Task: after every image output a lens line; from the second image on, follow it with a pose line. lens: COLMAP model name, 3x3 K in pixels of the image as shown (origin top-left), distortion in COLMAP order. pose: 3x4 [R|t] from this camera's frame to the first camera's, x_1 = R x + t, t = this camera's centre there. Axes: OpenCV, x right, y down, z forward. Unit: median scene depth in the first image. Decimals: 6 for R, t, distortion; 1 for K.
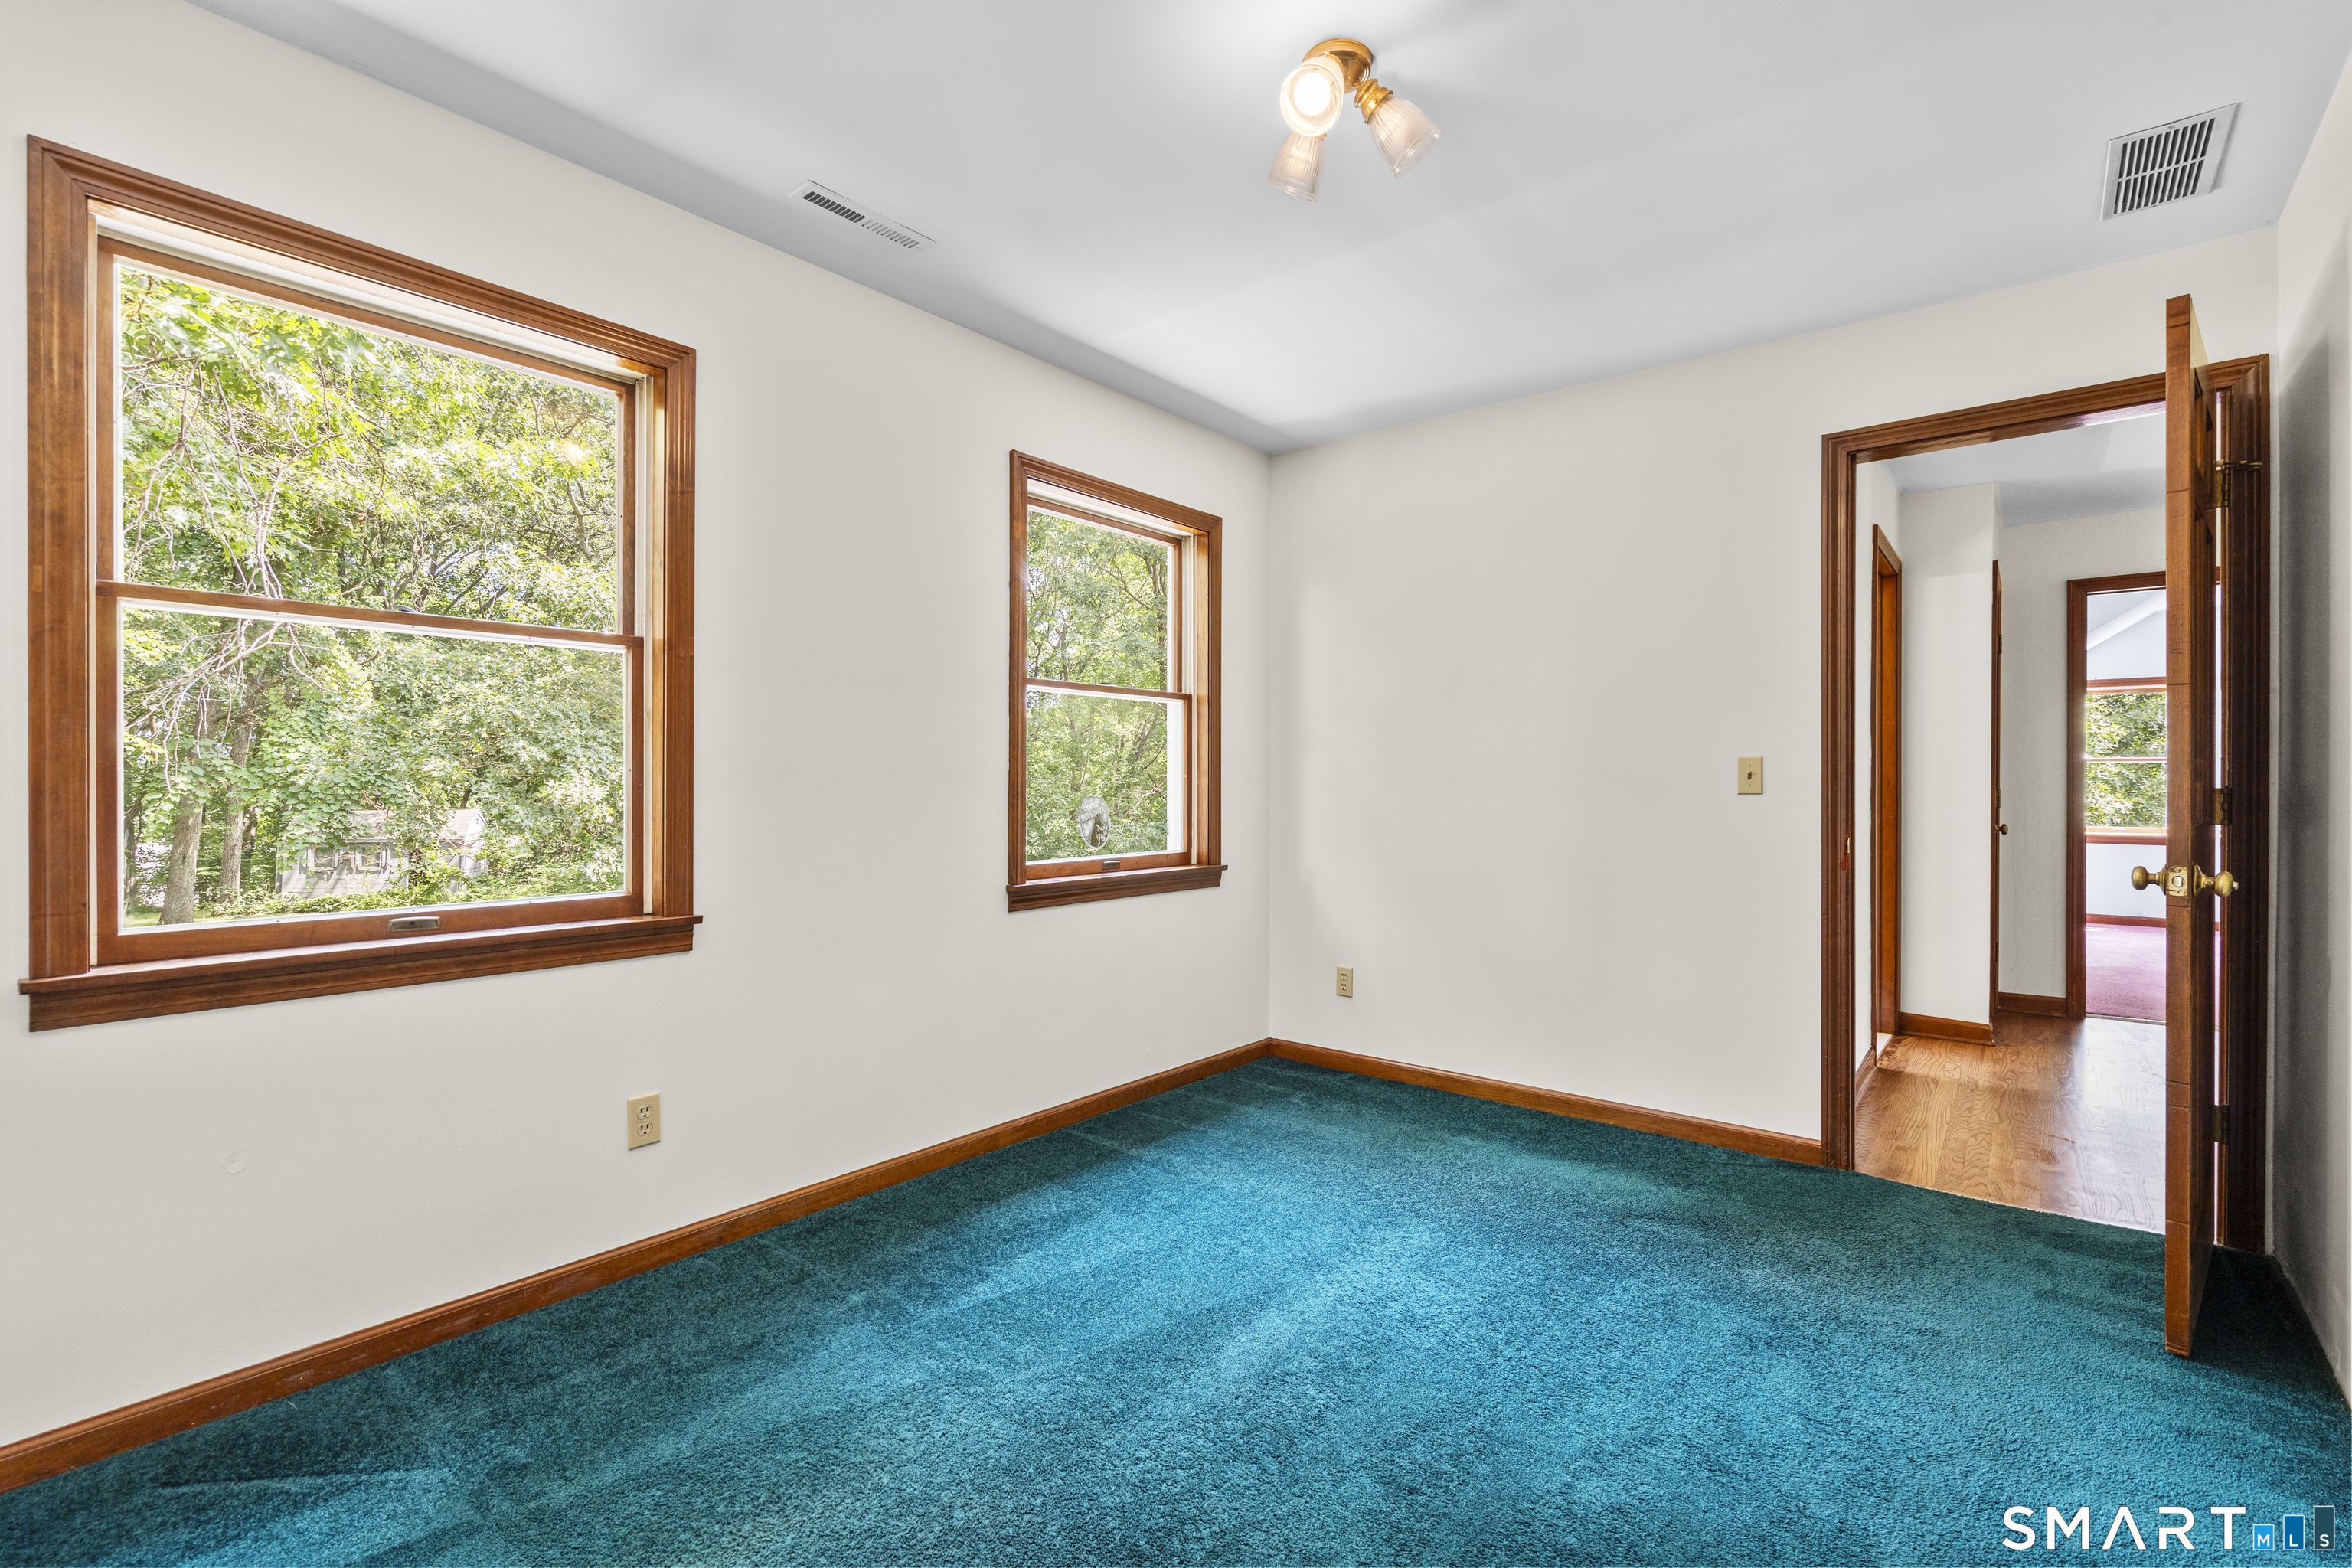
lens RADIAL K [[1064.2, 0, 1175.6], [0, 1064.2, 780.7], [0, 0, 1]] dist [0.002485, 0.000796]
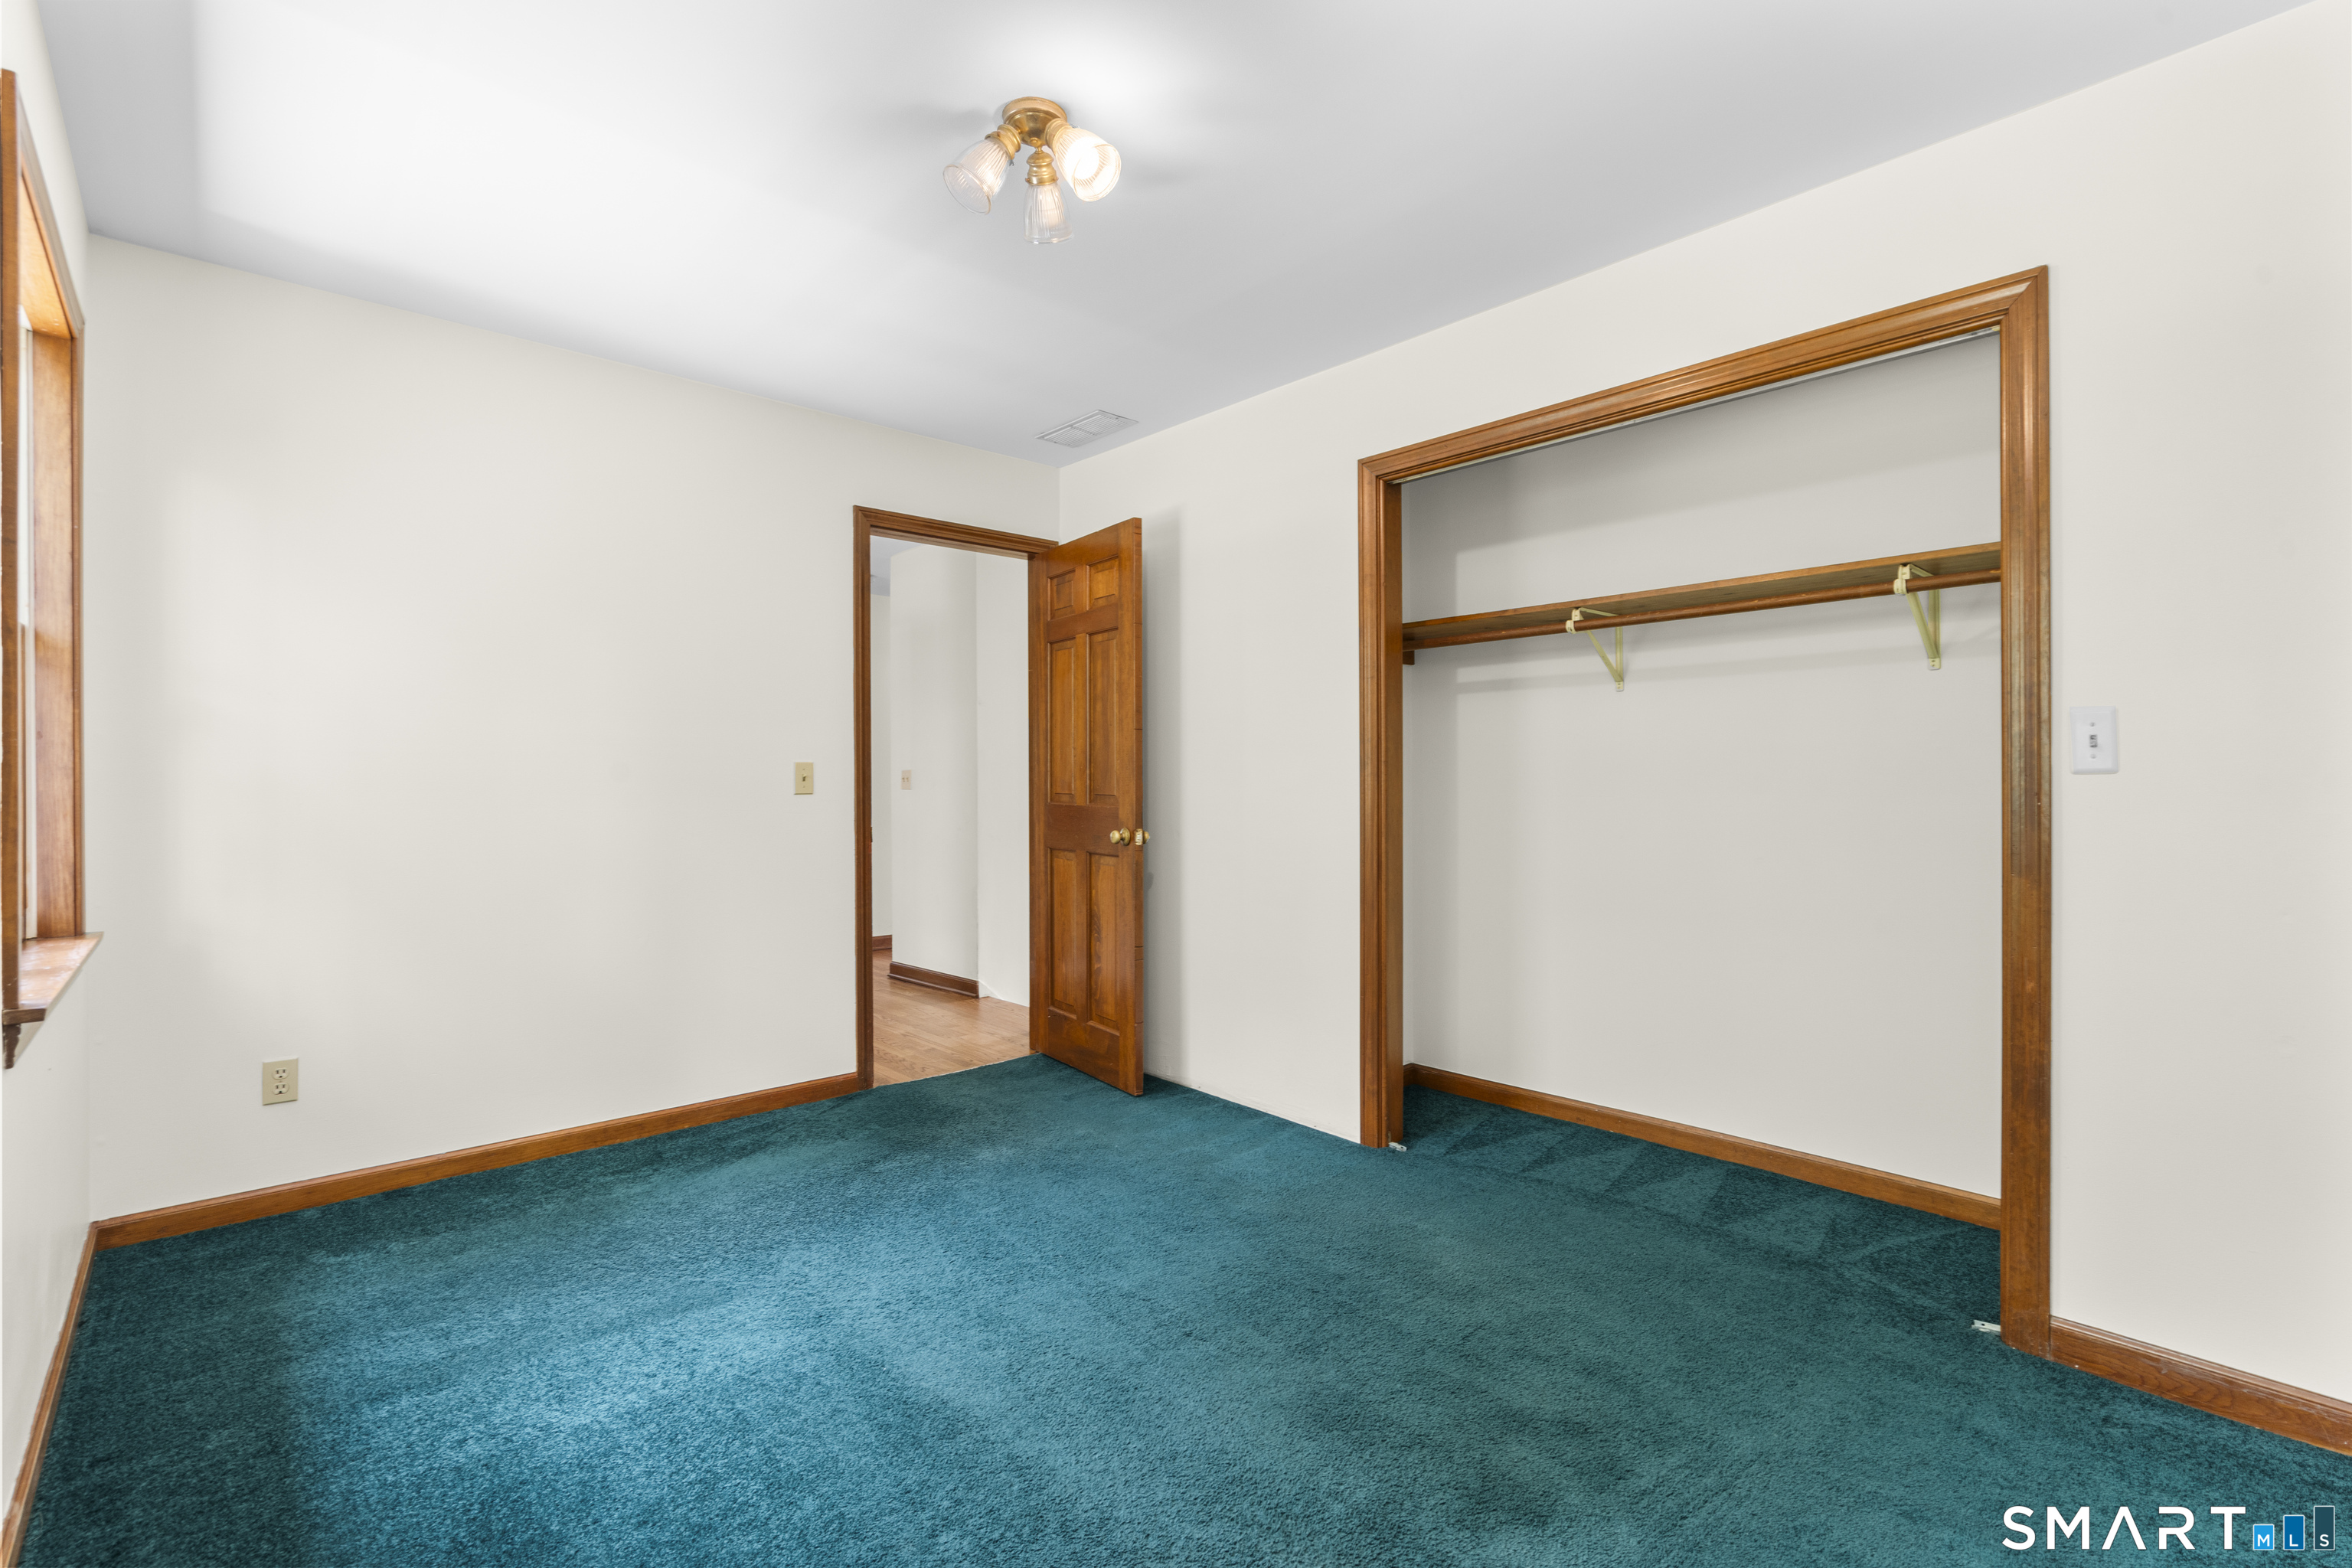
lens RADIAL K [[1064.2, 0, 1164.9], [0, 1064.2, 782.2], [0, 0, 1]] dist [0.002485, 0.000796]
pose [[0.160474, -0.004922, 0.987028, -0.594437], [0.006115, 0.999973, 0.003992, -0.002673], [-0.987021, 0.005395, 0.160500, 0.468488]]
